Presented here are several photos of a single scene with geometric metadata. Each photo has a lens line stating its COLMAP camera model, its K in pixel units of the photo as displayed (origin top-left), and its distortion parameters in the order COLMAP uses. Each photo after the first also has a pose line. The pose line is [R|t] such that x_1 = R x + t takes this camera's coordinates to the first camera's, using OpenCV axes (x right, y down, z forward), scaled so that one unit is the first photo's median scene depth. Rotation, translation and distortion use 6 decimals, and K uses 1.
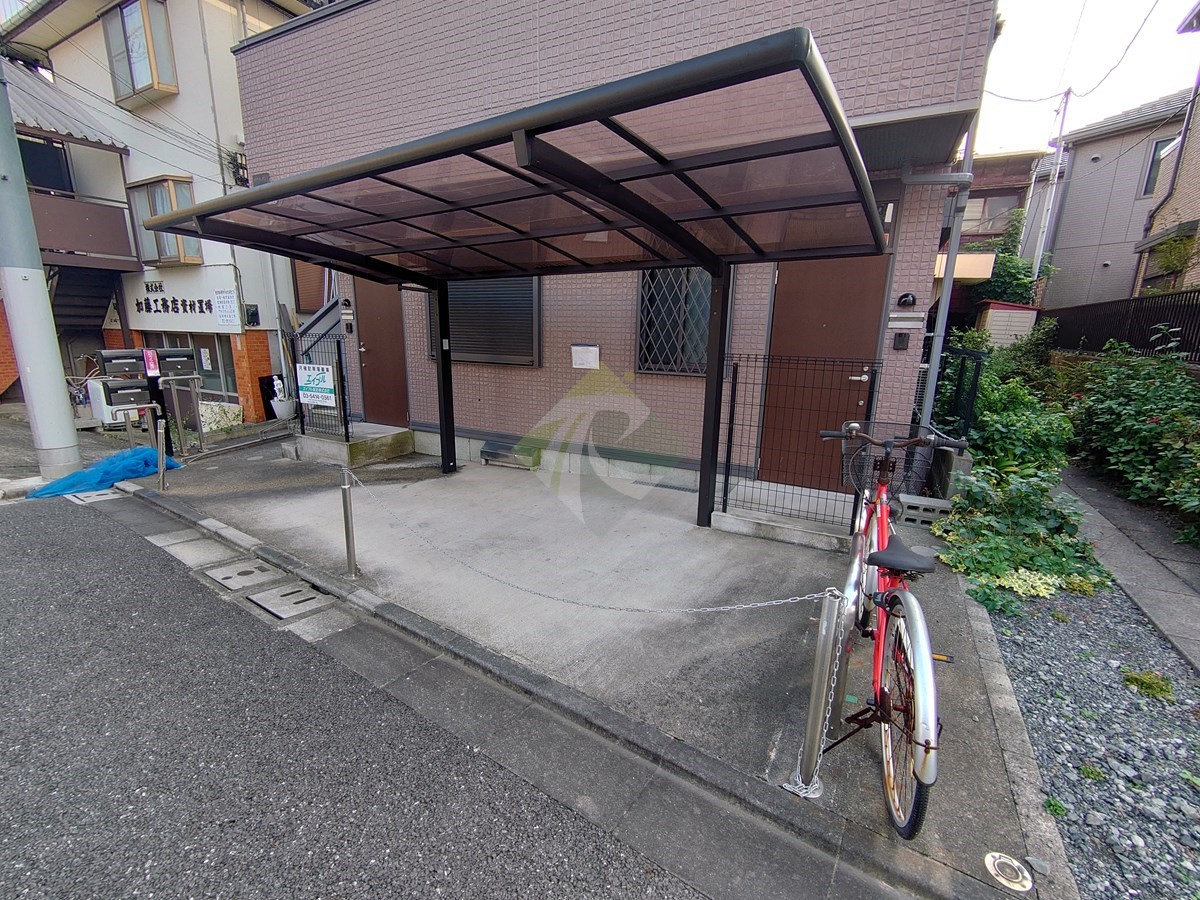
lens RADIAL K [[515.6, 0, 601.8], [0, 515.6, 452.6], [0, 0, 1]] dist [0.001955, 0.000180]
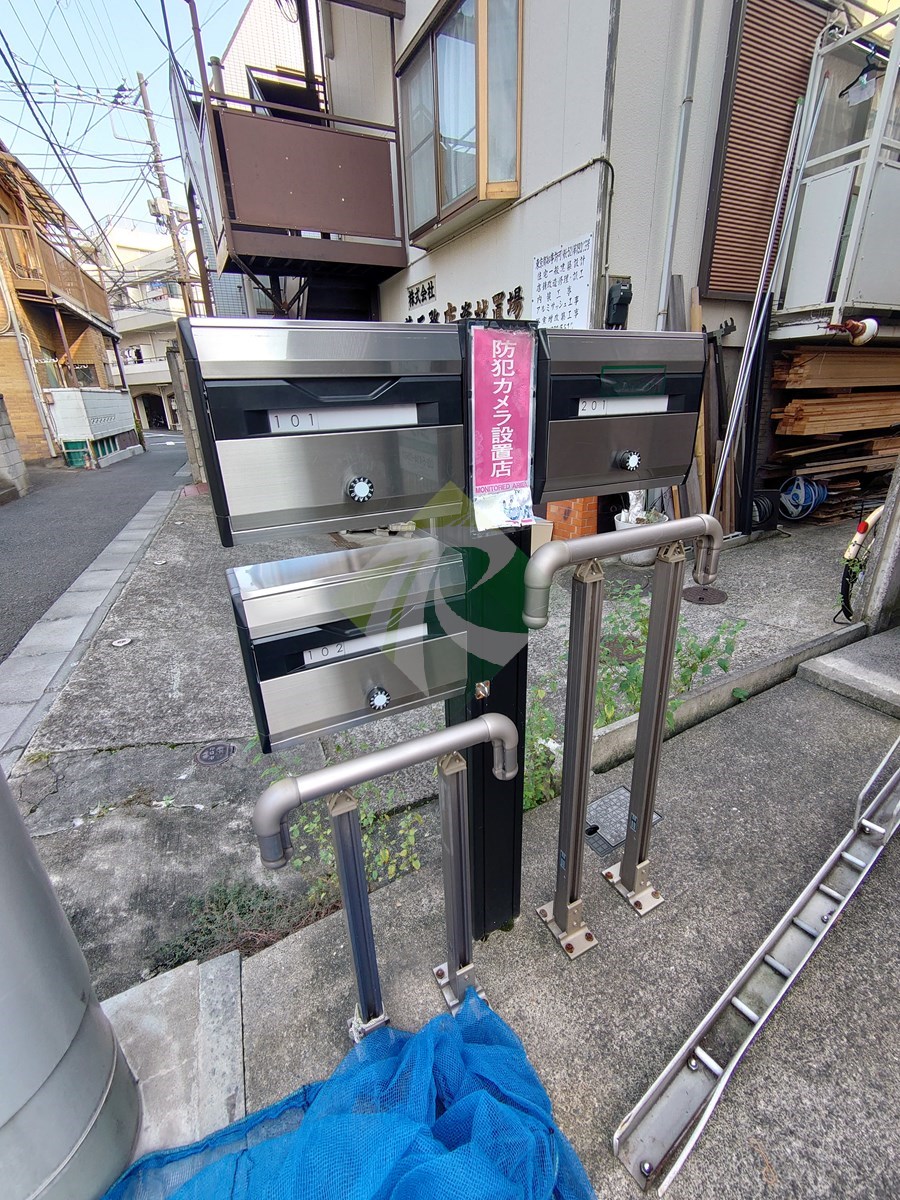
lens RADIAL K [[515.6, 0, 447.1], [0, 515.6, 600.7], [0, 0, 1]] dist [0.001955, 0.000180]
pose [[0.818607, 0.164375, -0.550331, -0.510200], [-0.079778, 0.981426, 0.174468, -0.097230], [0.568787, -0.098917, 0.816515, 0.557927]]
